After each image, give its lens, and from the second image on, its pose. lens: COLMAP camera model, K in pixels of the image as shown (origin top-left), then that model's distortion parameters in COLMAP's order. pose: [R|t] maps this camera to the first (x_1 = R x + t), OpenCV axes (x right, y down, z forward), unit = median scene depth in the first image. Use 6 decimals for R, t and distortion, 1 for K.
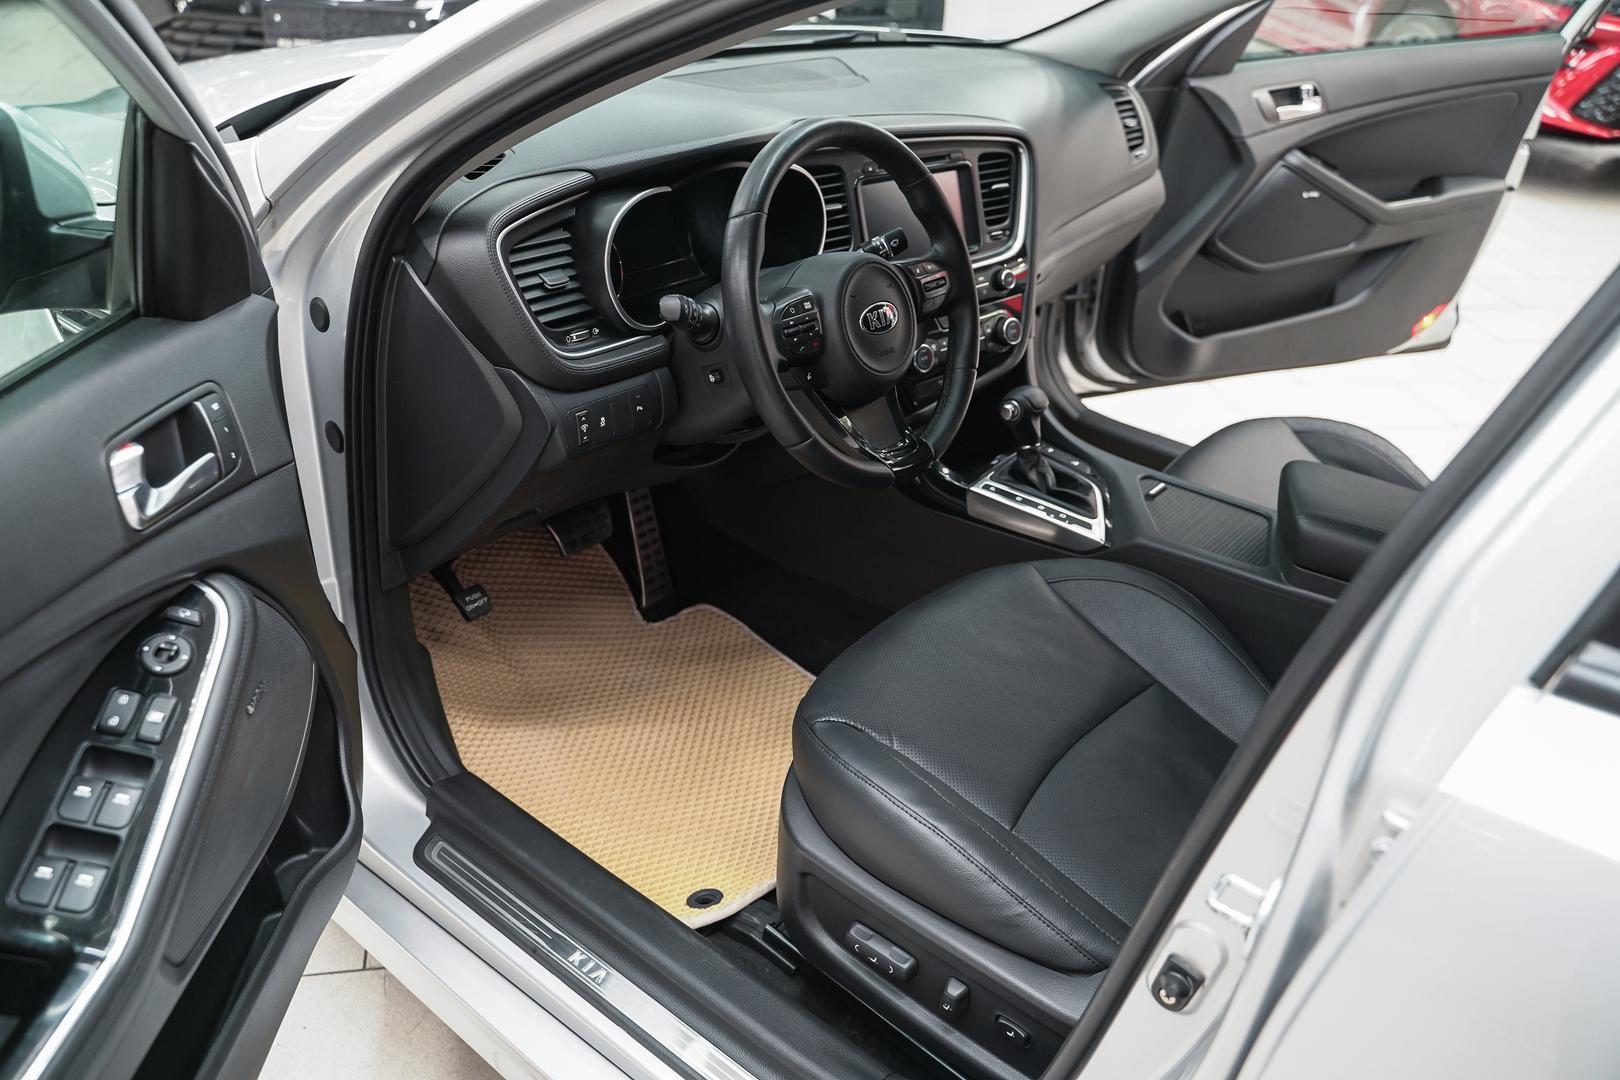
lens RADIAL K [[1286.0, 0, 810.0], [0, 1286.0, 540.0], [0, 0, 1]] dist [-0.018015, 0.012188]
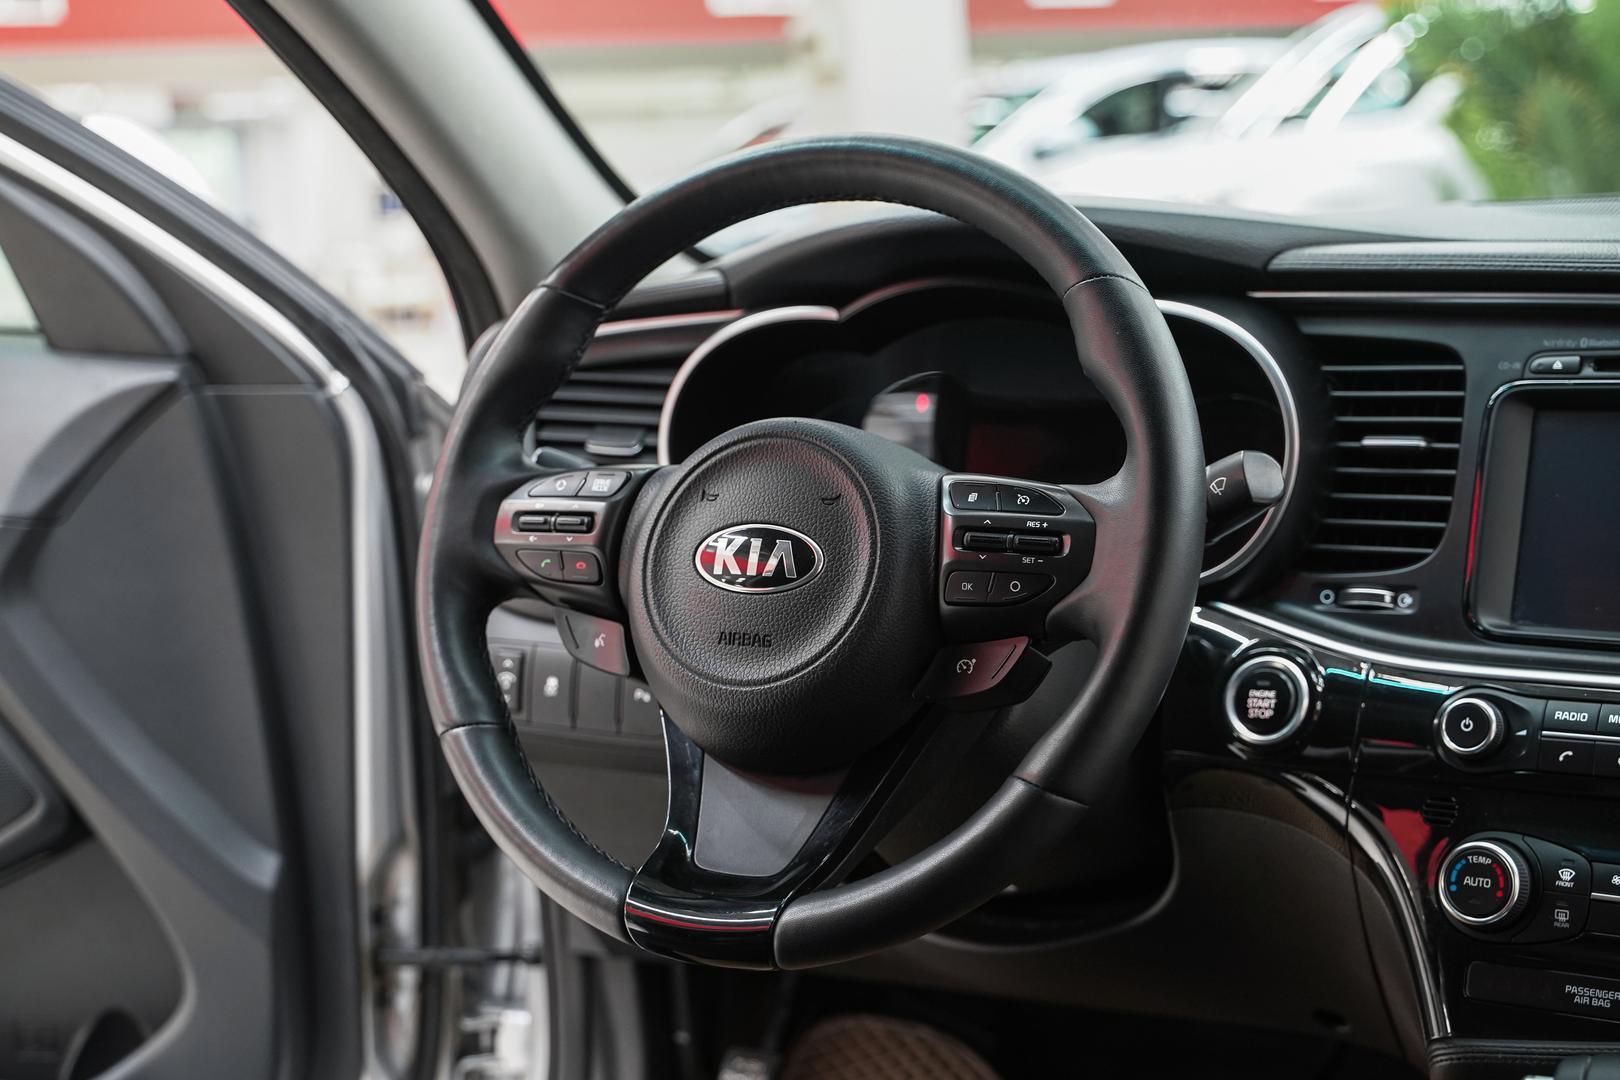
lens RADIAL K [[2245.5, 0, 800.1], [0, 2245.5, 533.7], [0, 0, 1]] dist [0.009249, -0.032280]
pose [[0.205220, 0.059832, -0.976885, 0.586730], [-0.425253, 0.904438, -0.033941, -0.121054], [0.881501, 0.422389, 0.211053, 0.640796]]
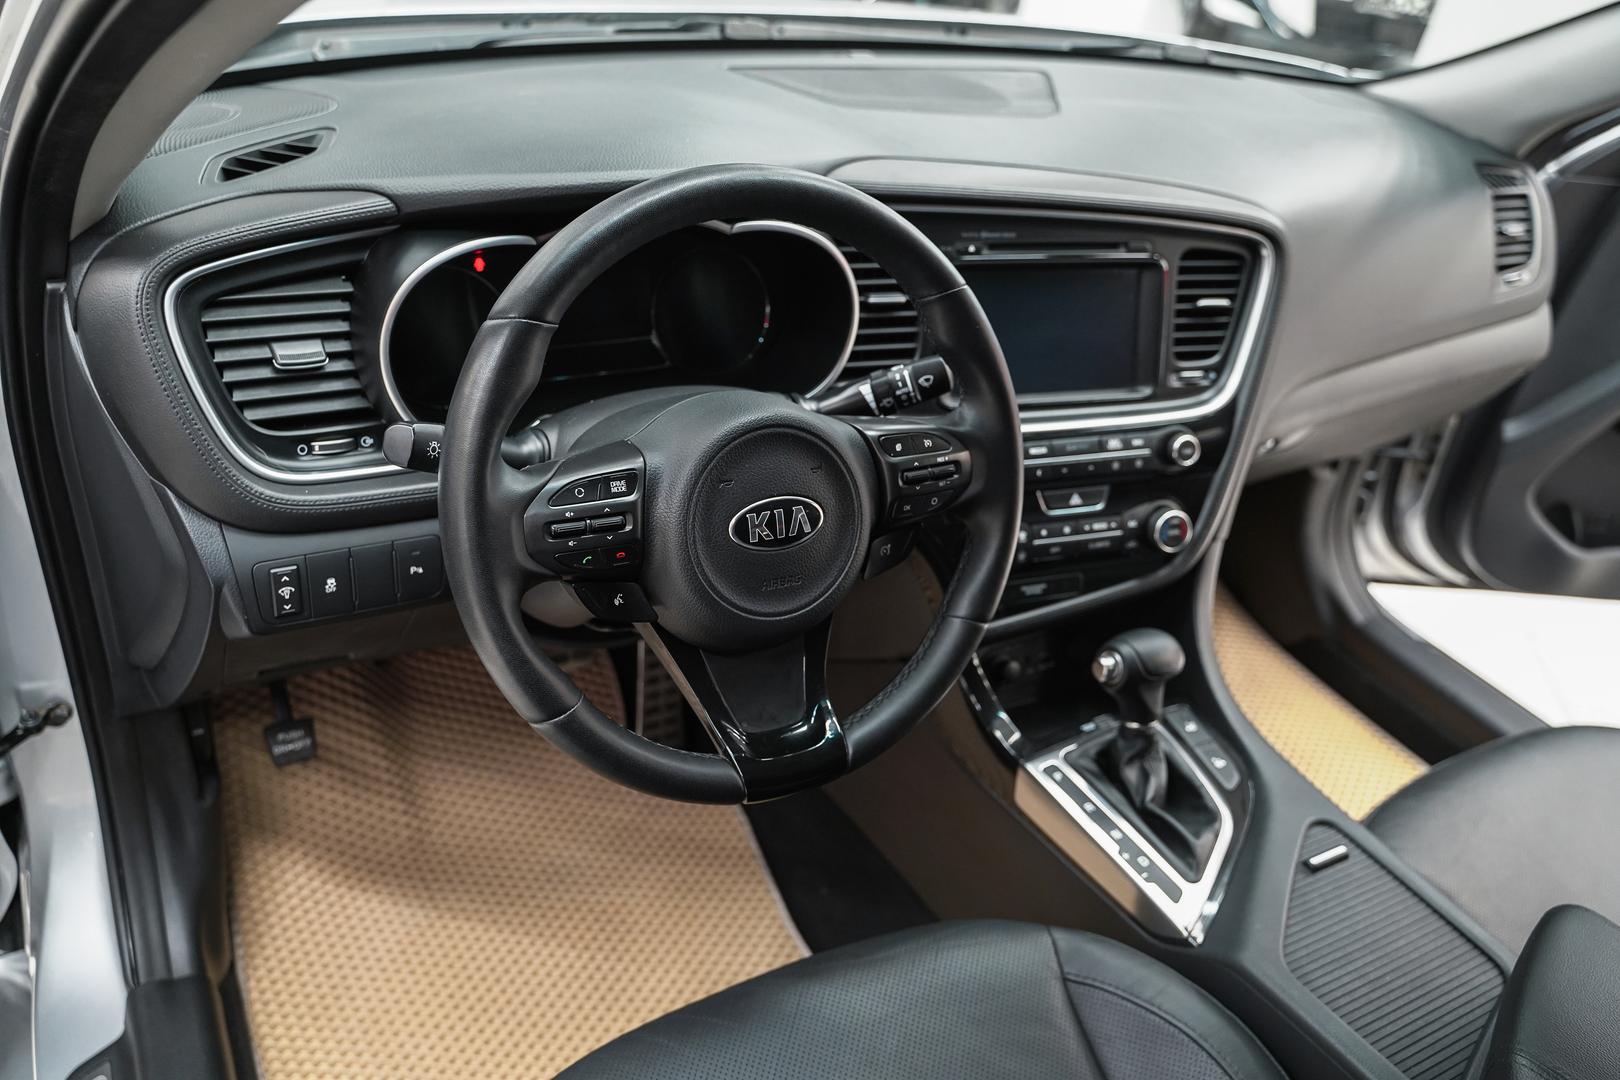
lens RADIAL K [[1286.0, 0, 810.0], [0, 1286.0, 540.0], [0, 0, 1]] dist [-0.018015, 0.012188]
pose [[0.926956, 0.231783, -0.295009, 0.179934], [-0.228865, 0.972423, 0.044892, -0.146191], [0.297278, 0.025905, 0.954439, 0.342268]]
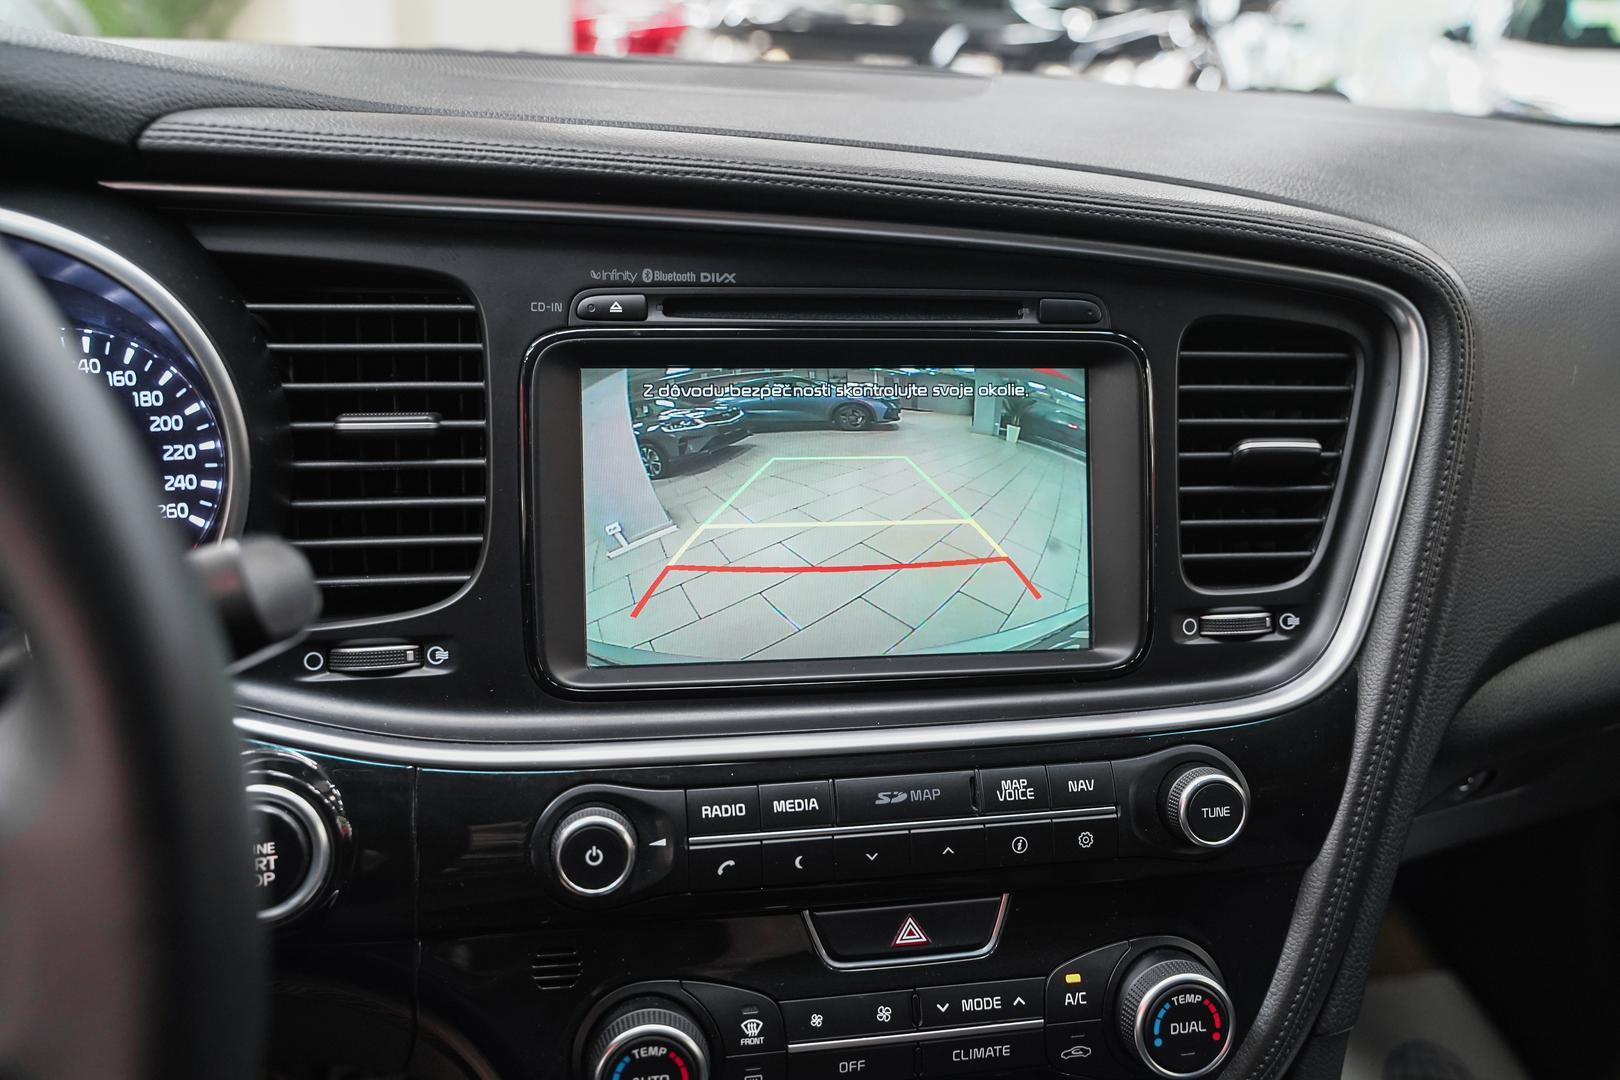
lens RADIAL K [[1286.0, 0, 810.0], [0, 1286.0, 540.0], [0, 0, 1]] dist [-0.018015, 0.012188]
pose [[0.847350, 0.158658, -0.506780, 0.205958], [-0.248399, 0.961904, -0.114187, -0.205645], [0.469357, 0.222640, 0.854480, 0.742646]]
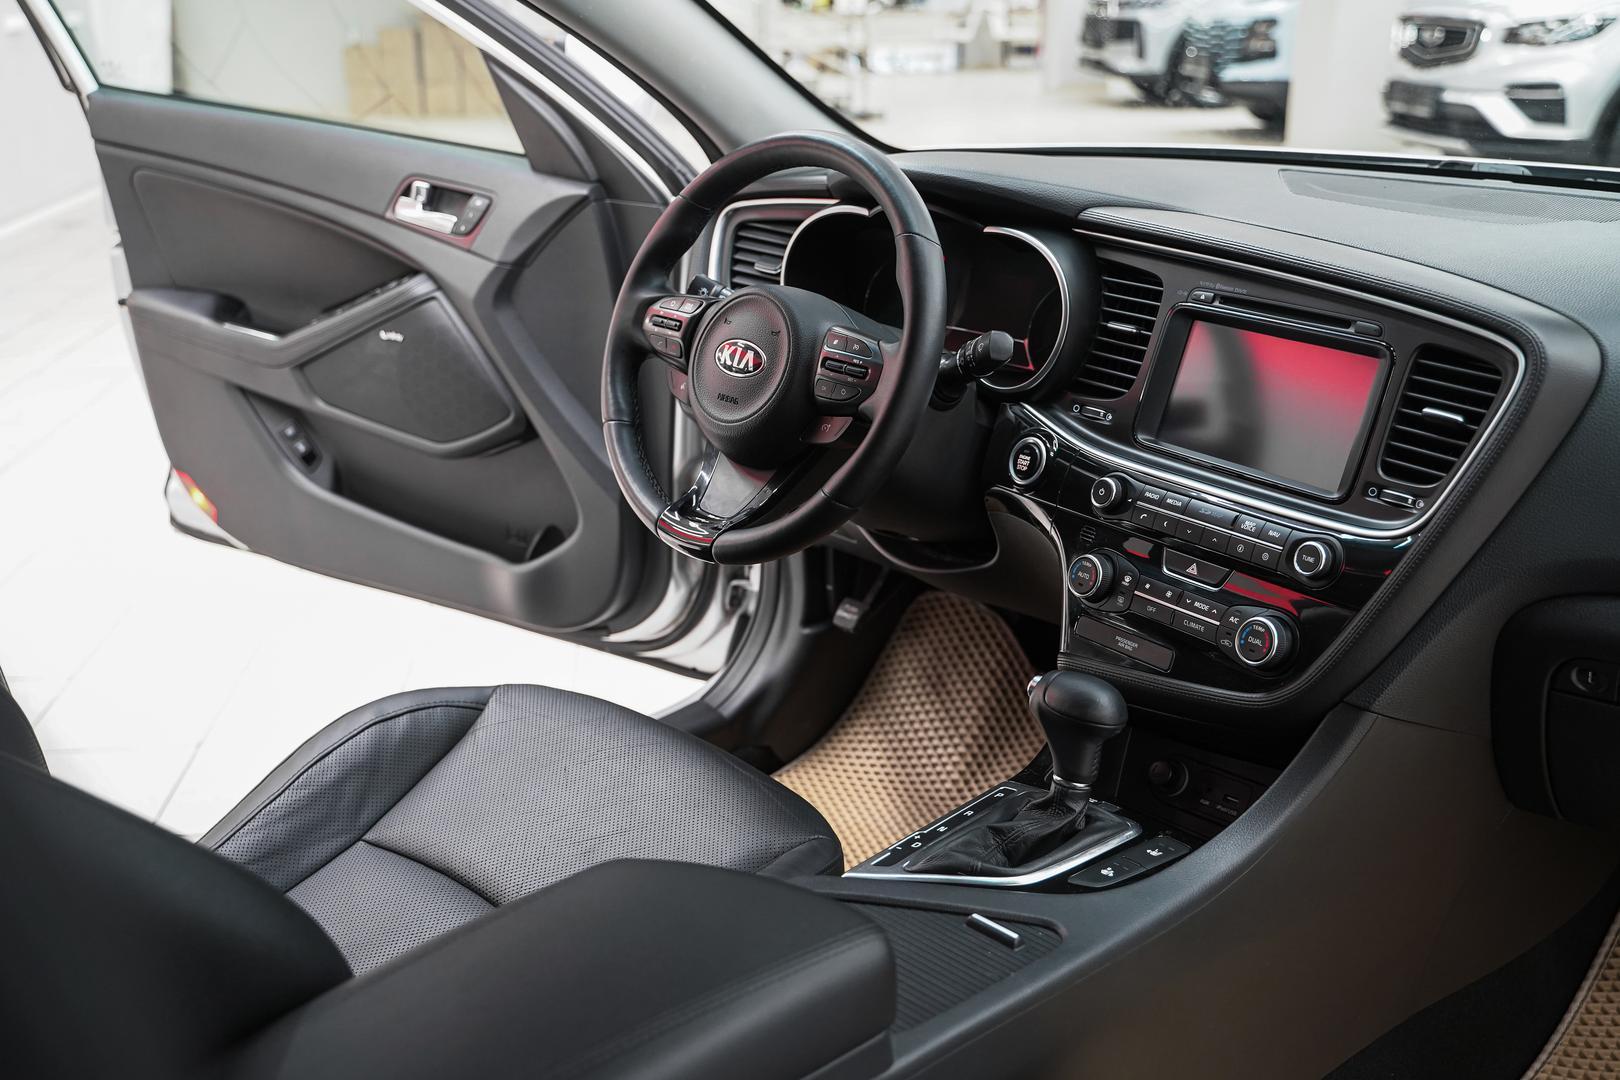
lens RADIAL K [[1592.9, 0, 809.7], [0, 1592.9, 524.5], [0, 0, 1]] dist [-0.002904, 0.001334]
pose [[-0.105488, 0.256736, -0.960707, 0.801399], [-0.495148, 0.824258, 0.274641, -0.292709], [0.862381, 0.504664, 0.040173, 0.790645]]
